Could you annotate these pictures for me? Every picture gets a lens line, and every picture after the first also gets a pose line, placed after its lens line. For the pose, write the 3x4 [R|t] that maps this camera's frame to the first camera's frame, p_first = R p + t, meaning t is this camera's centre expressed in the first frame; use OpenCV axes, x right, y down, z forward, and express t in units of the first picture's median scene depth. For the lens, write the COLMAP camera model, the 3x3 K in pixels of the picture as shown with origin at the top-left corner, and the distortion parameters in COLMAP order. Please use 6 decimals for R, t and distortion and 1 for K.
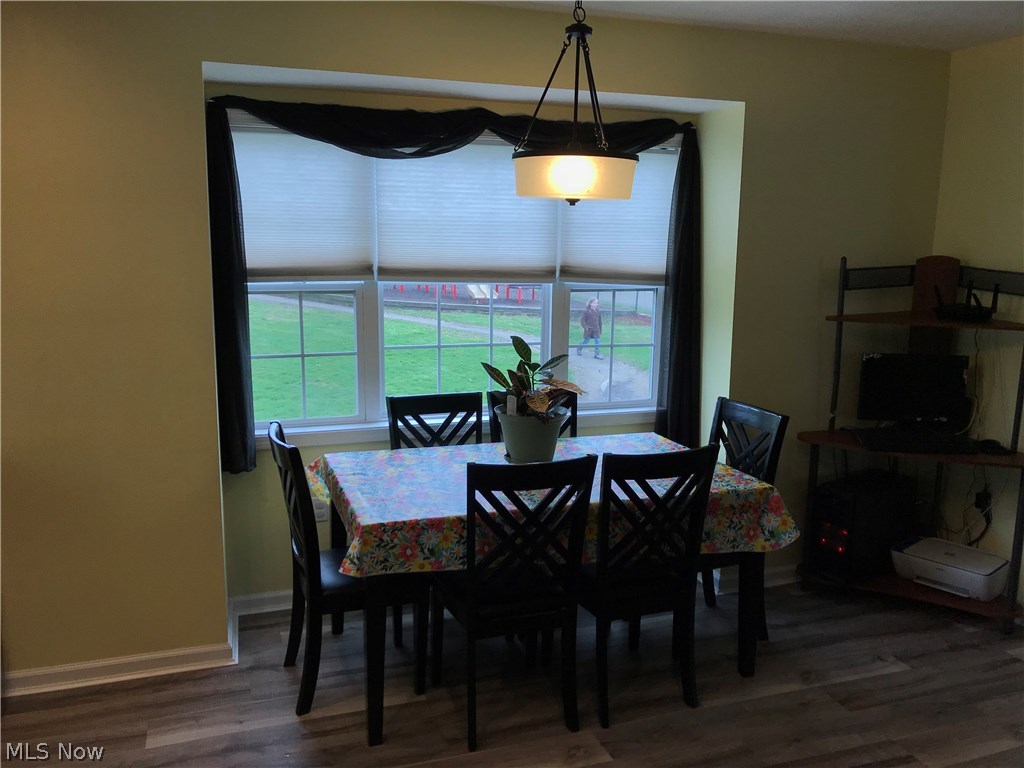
lens RADIAL K [[838.8, 0, 512.0], [0, 838.8, 384.0], [0, 0, 1]] dist [0.003401, 0.009912]
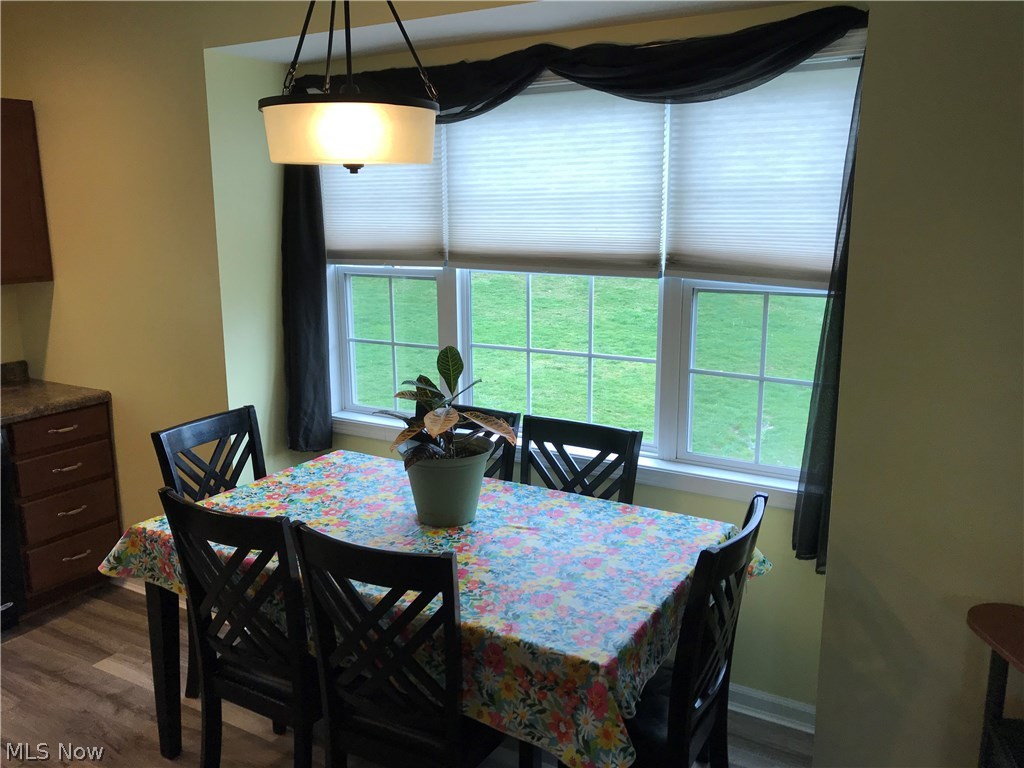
lens RADIAL K [[838.8, 0, 512.0], [0, 838.8, 384.0], [0, 0, 1]] dist [0.003401, 0.009912]
pose [[0.637270, 0.139586, -0.757893, 0.557403], [-0.115195, 0.989664, 0.085412, -0.085292], [0.761982, 0.032875, 0.646763, 0.493692]]
